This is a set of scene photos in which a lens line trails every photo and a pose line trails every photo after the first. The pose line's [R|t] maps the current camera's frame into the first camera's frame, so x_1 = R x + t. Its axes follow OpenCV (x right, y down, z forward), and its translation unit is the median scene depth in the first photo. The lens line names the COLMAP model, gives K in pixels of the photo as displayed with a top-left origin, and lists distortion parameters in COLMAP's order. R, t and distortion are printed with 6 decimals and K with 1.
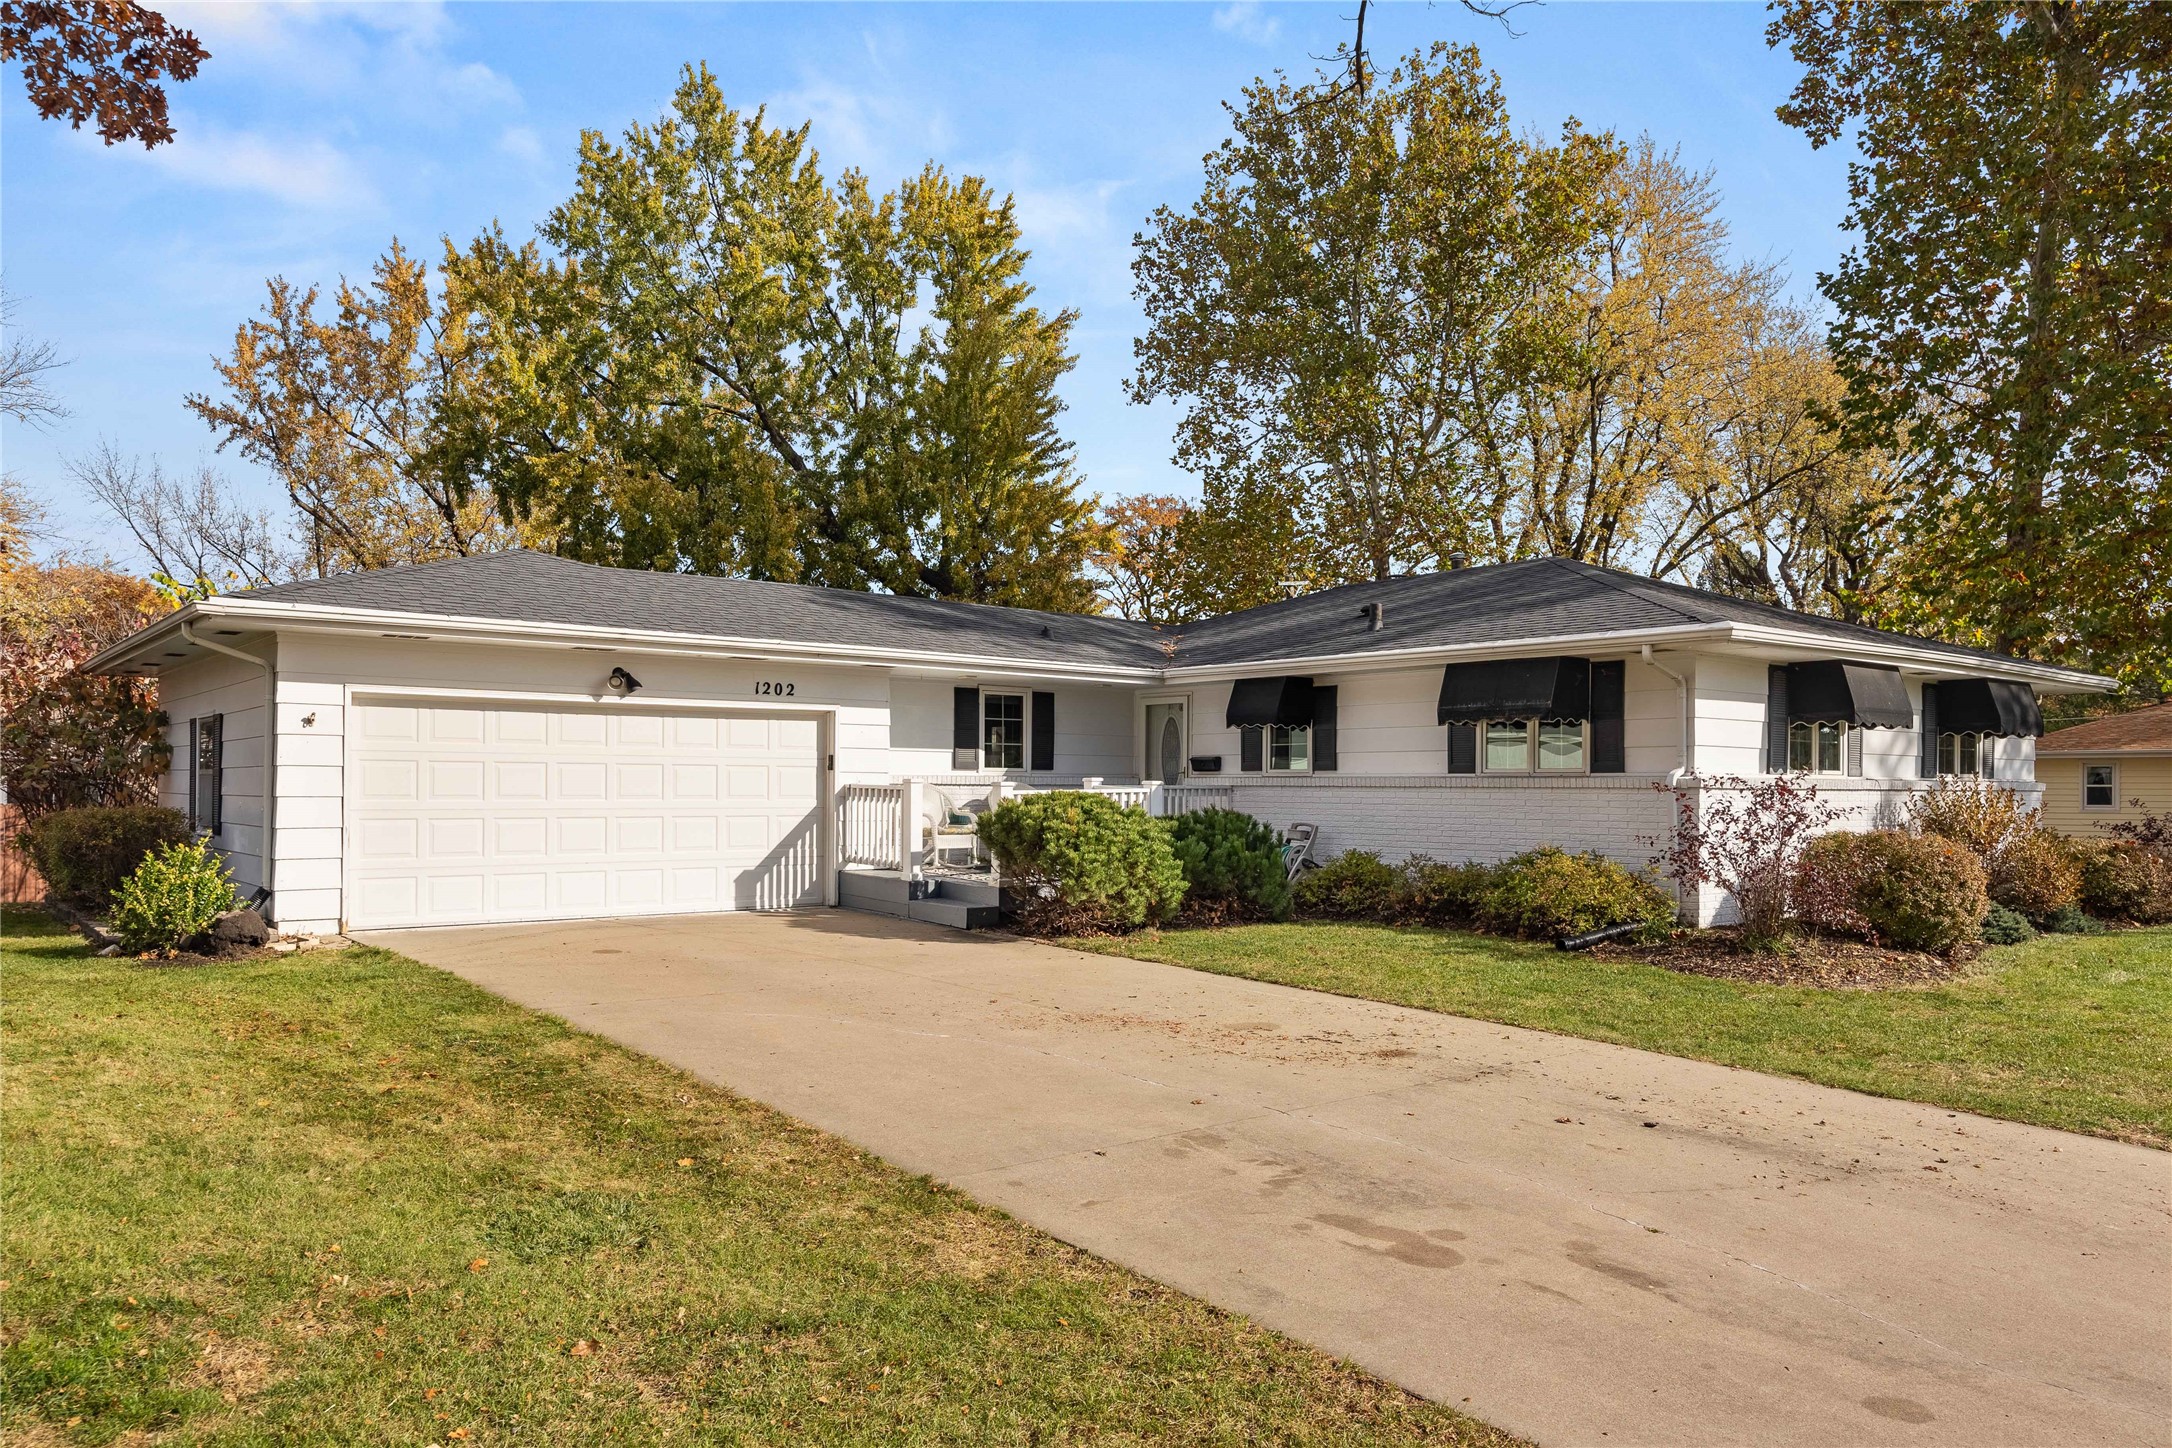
lens RADIAL K [[1506.2, 0, 1087.6], [0, 1506.2, 756.1], [0, 0, 1]] dist [0.003216, 0.000434]
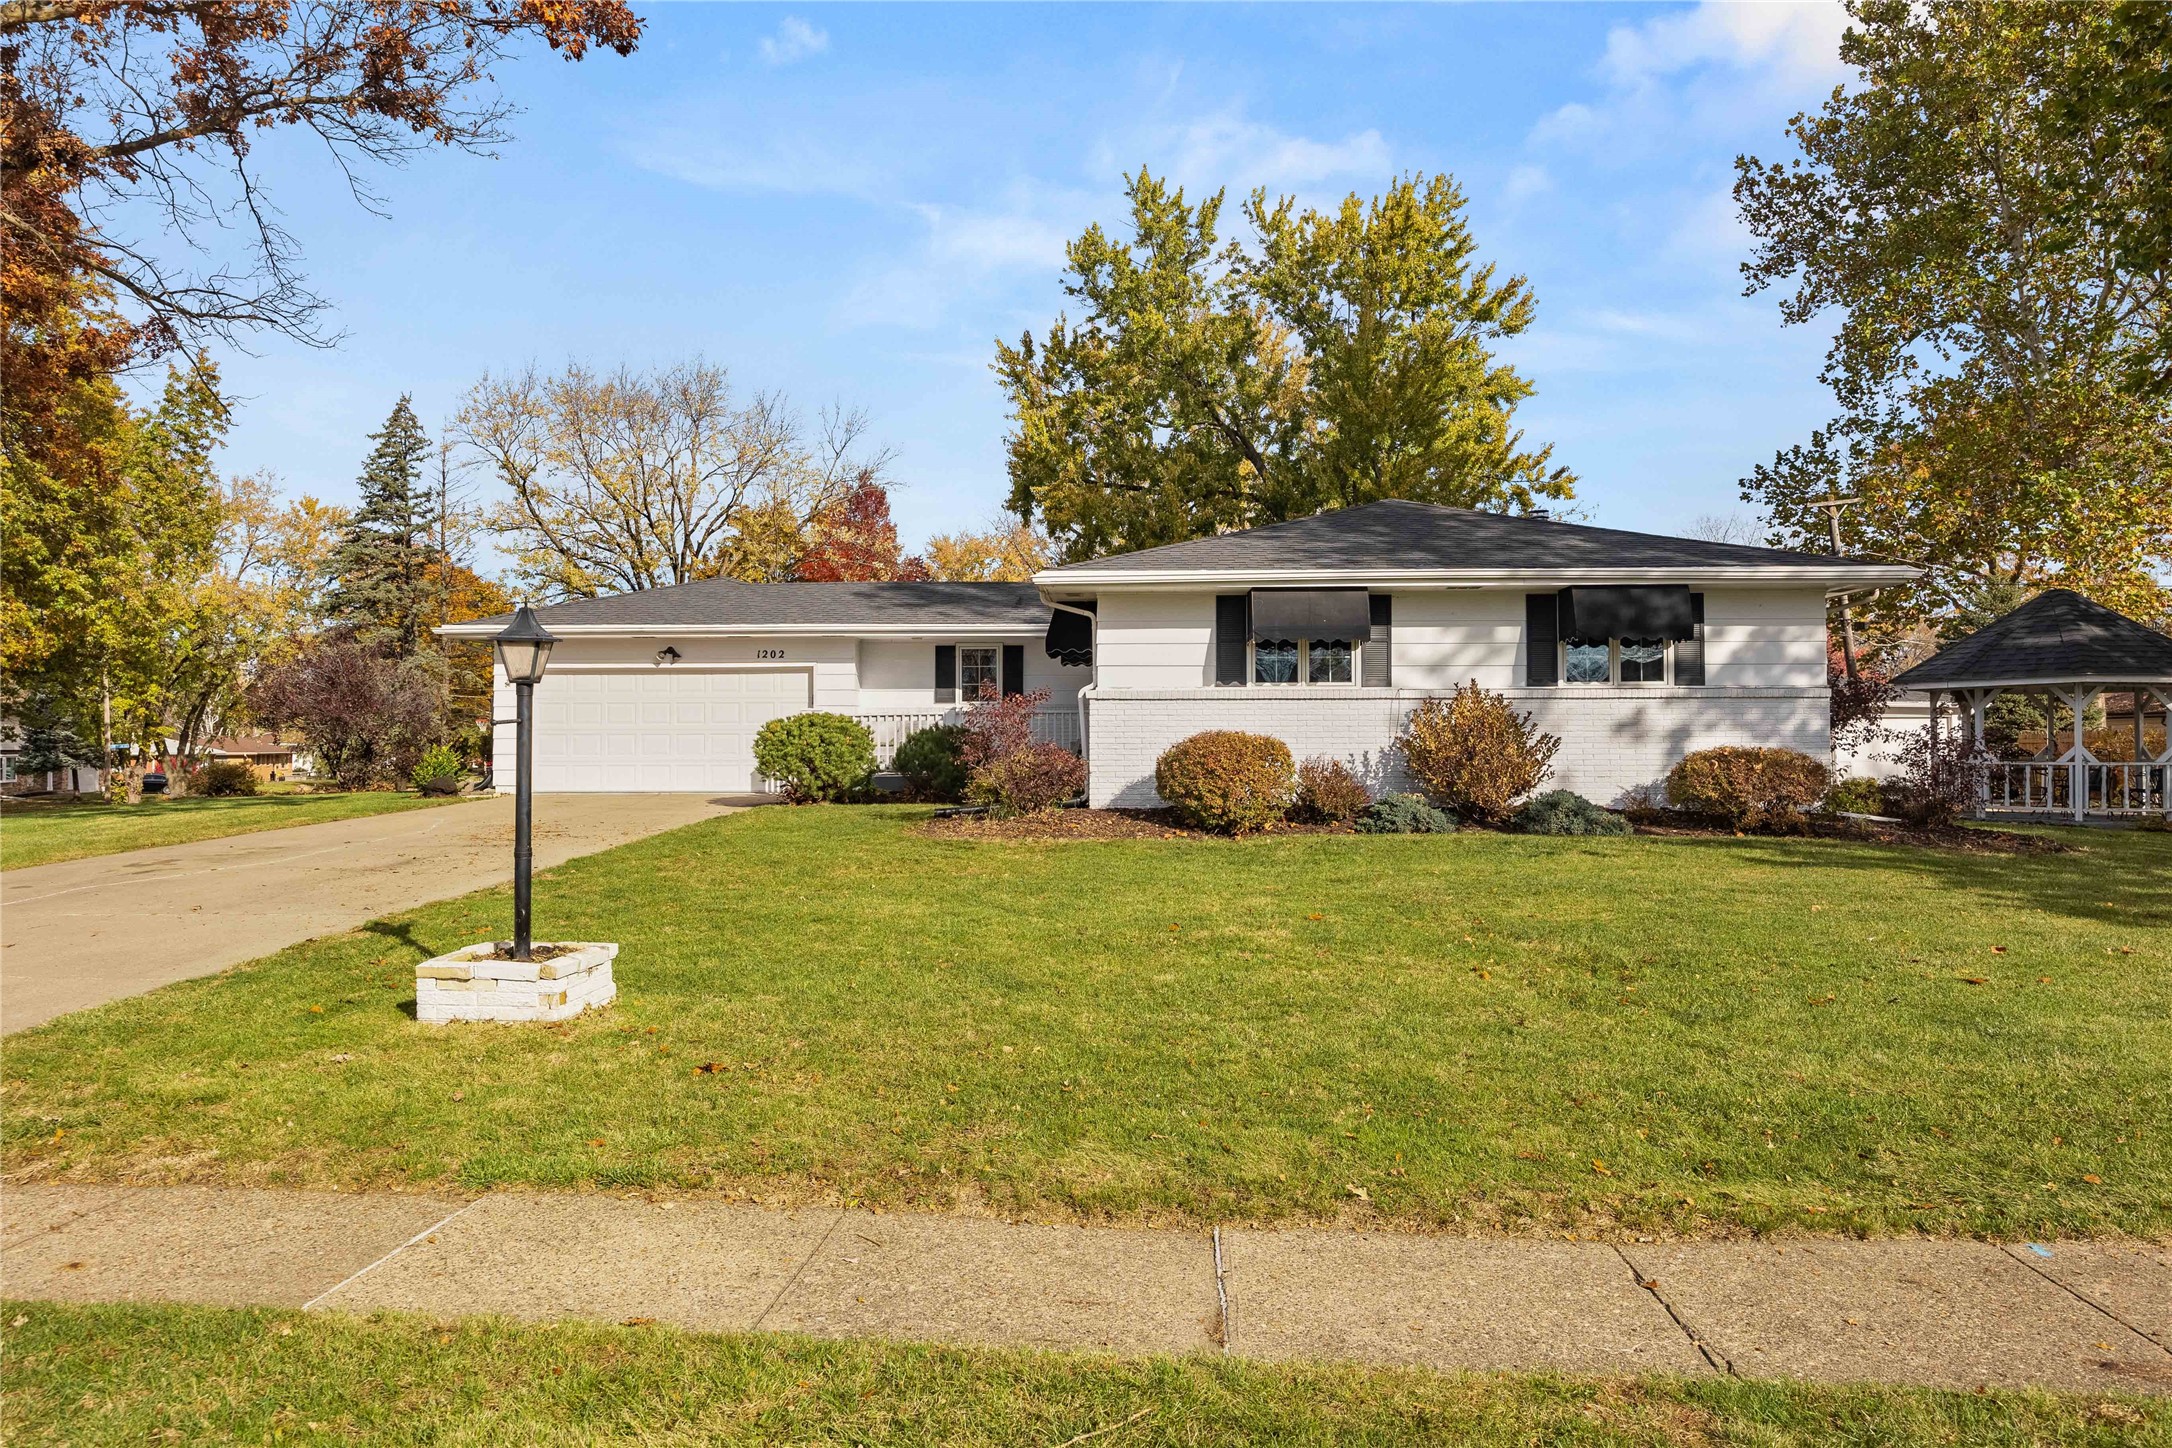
lens RADIAL K [[1455.0, 0, 1086.0], [0, 1455.0, 724.0], [0, 0, 1]] dist [-0.001790, -0.001787]
pose [[0.751267, -0.015245, -0.659822, 0.913775], [0.018993, 0.999819, -0.001476, 0.032976], [0.659725, -0.011423, 0.751420, 0.046080]]
